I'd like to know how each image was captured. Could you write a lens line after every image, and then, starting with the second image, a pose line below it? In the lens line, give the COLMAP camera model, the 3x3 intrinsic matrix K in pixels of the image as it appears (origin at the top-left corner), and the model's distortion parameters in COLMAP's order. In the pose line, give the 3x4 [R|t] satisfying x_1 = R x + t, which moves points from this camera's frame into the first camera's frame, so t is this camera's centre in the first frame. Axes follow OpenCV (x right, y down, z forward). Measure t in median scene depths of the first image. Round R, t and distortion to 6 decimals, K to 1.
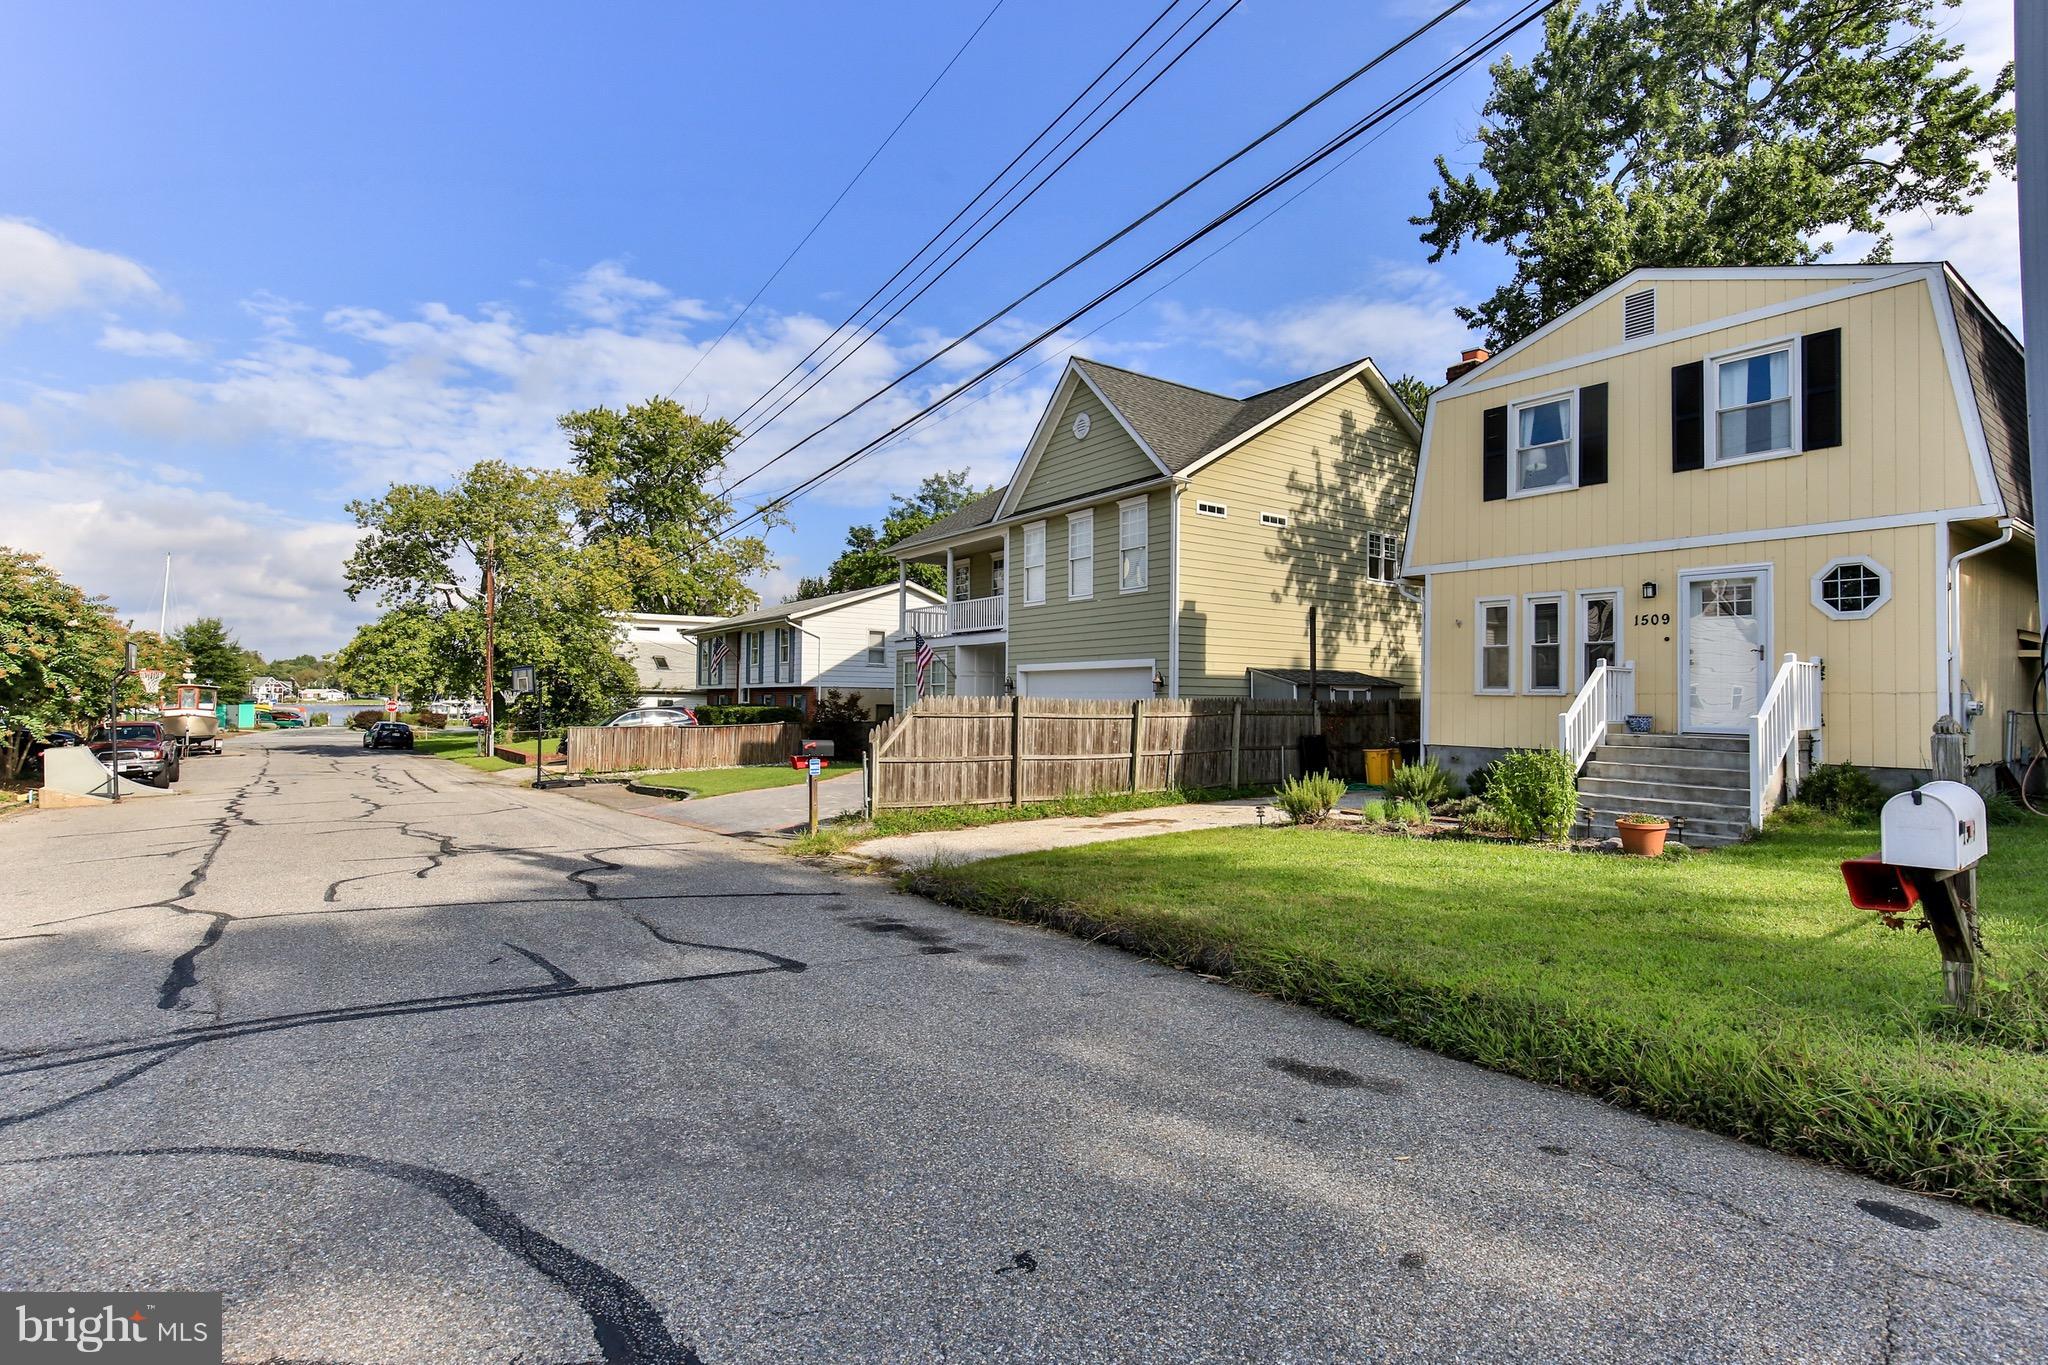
lens RADIAL K [[986.0, 0, 1029.3], [0, 986.0, 671.4], [0, 0, 1]] dist [-0.005758, 0.001142]
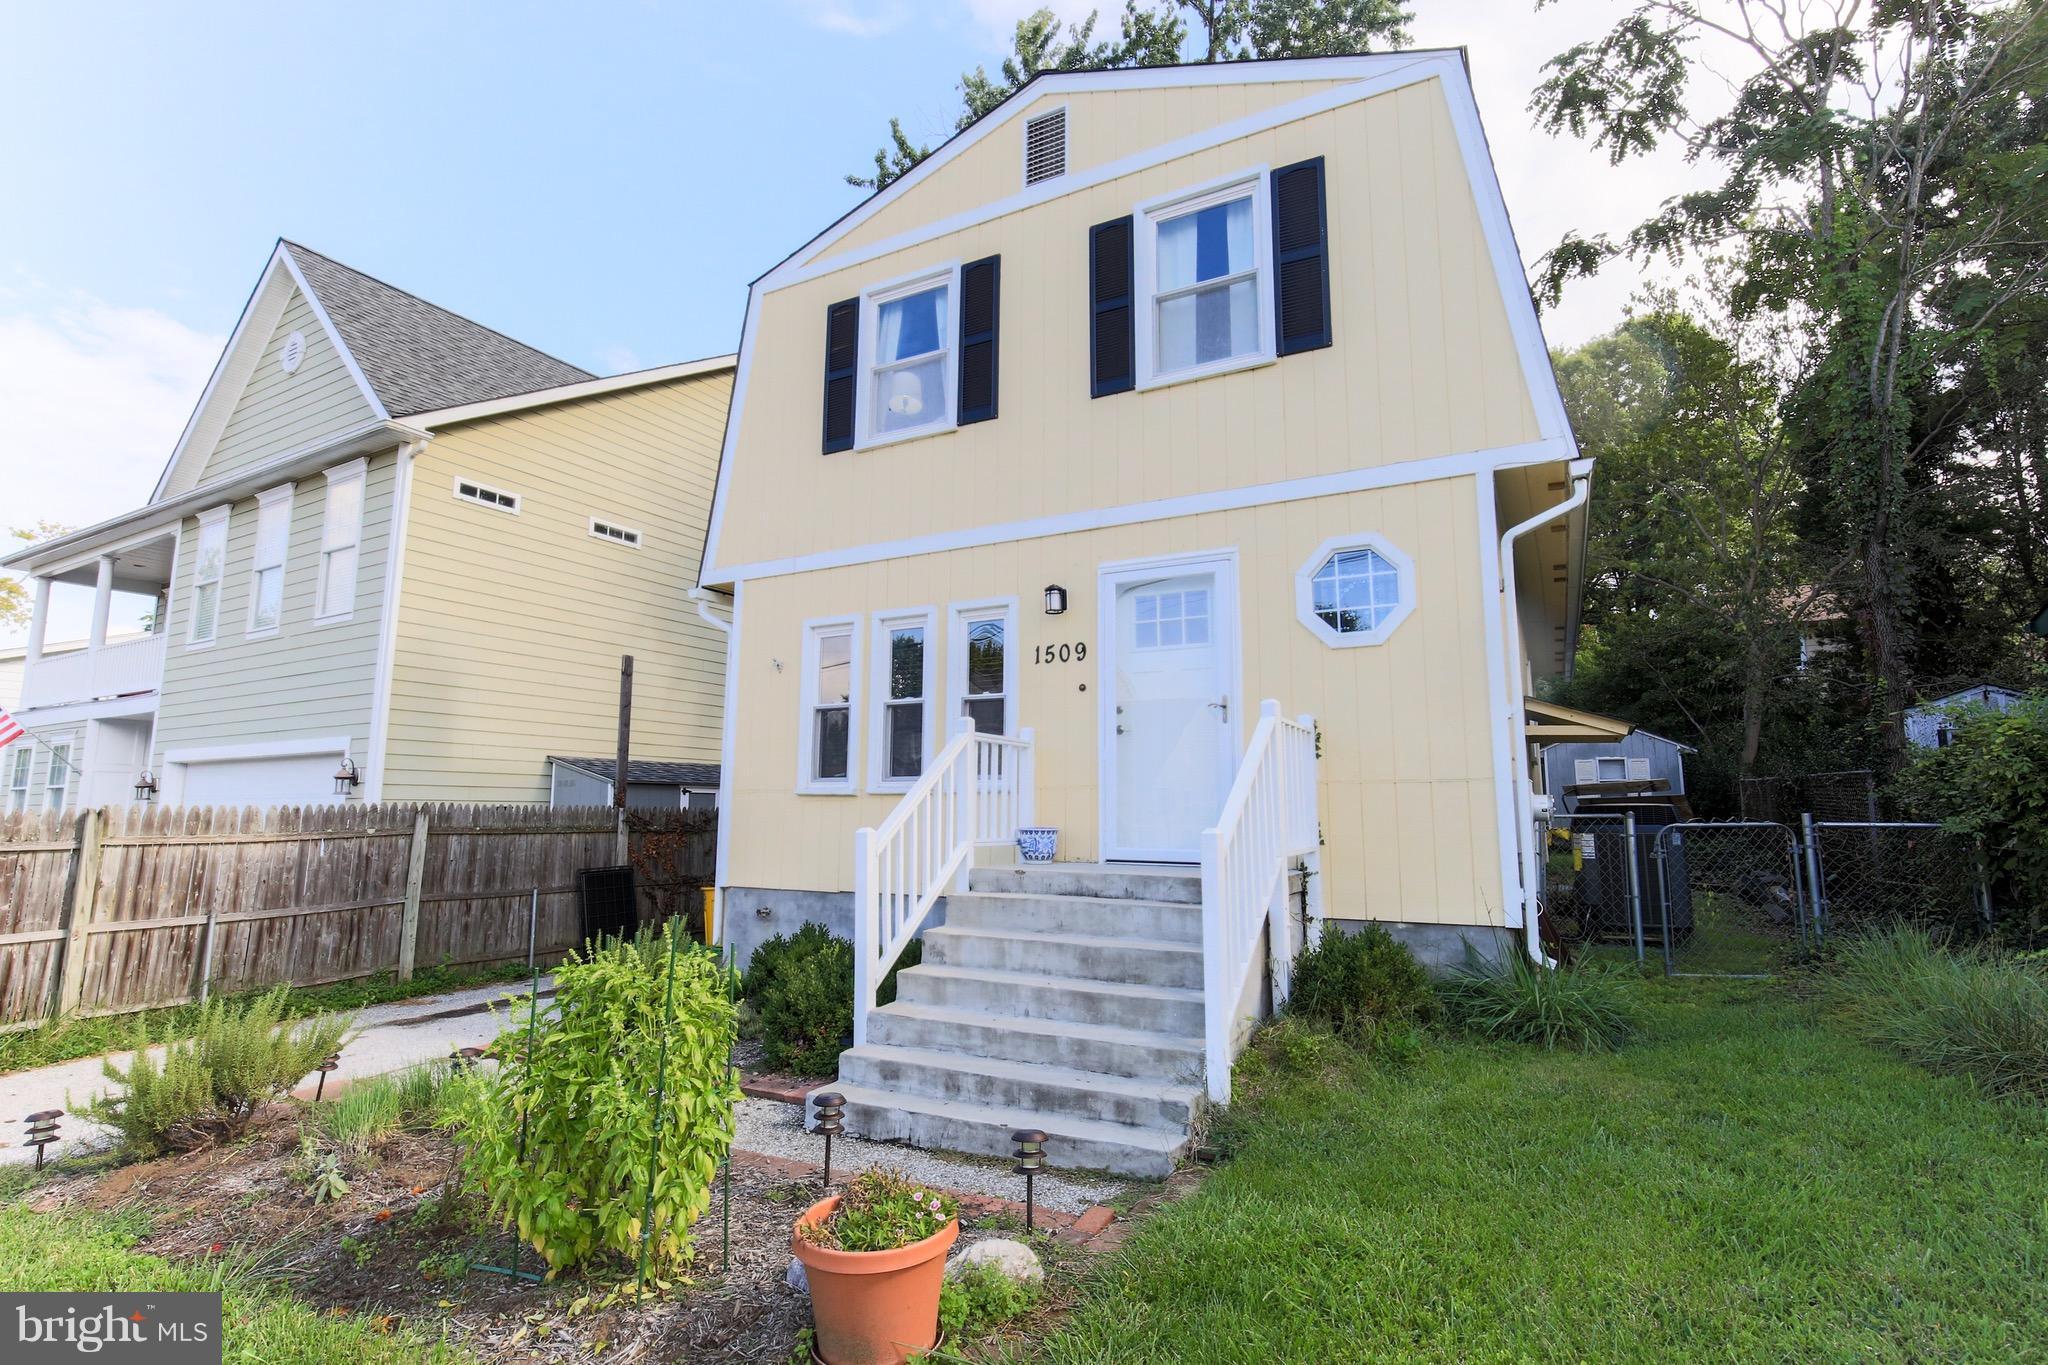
lens RADIAL K [[986.0, 0, 1029.3], [0, 986.0, 671.4], [0, 0, 1]] dist [-0.005758, 0.001142]
pose [[0.905636, 0.049963, 0.421101, 0.336272], [-0.002682, 0.993690, -0.112133, 0.017419], [-0.424047, 0.100422, 0.900055, 0.446388]]
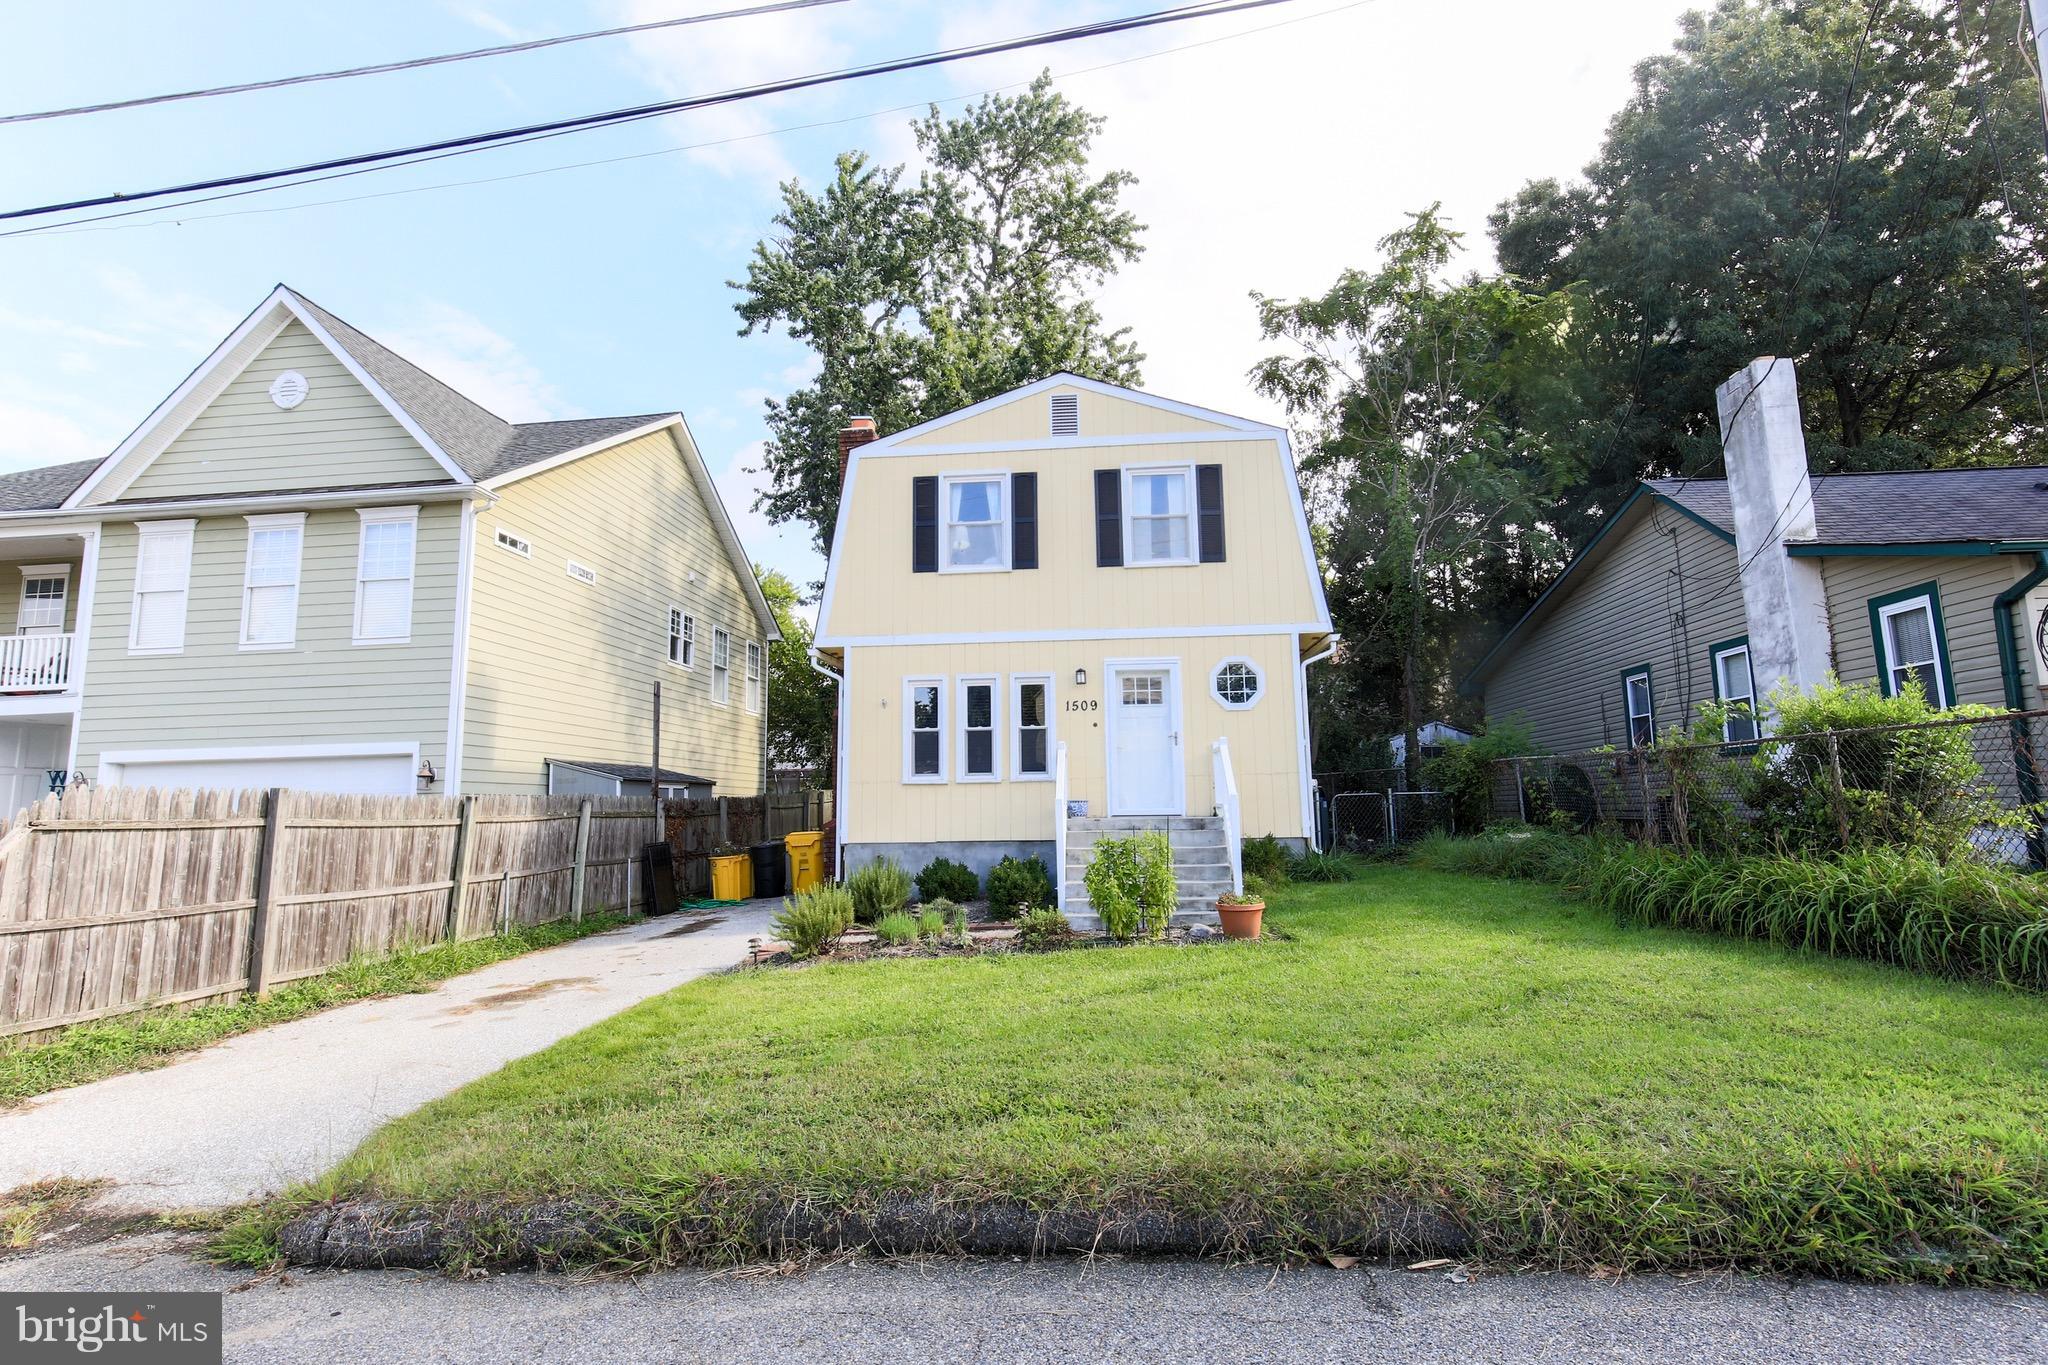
lens RADIAL K [[986.0, 0, 1029.3], [0, 986.0, 671.4], [0, 0, 1]] dist [-0.005758, 0.001142]
pose [[0.658876, 0.081252, 0.747851, -0.150118], [0.004331, 0.993724, -0.111780, 0.023265], [-0.752239, 0.076888, 0.654388, 0.322647]]
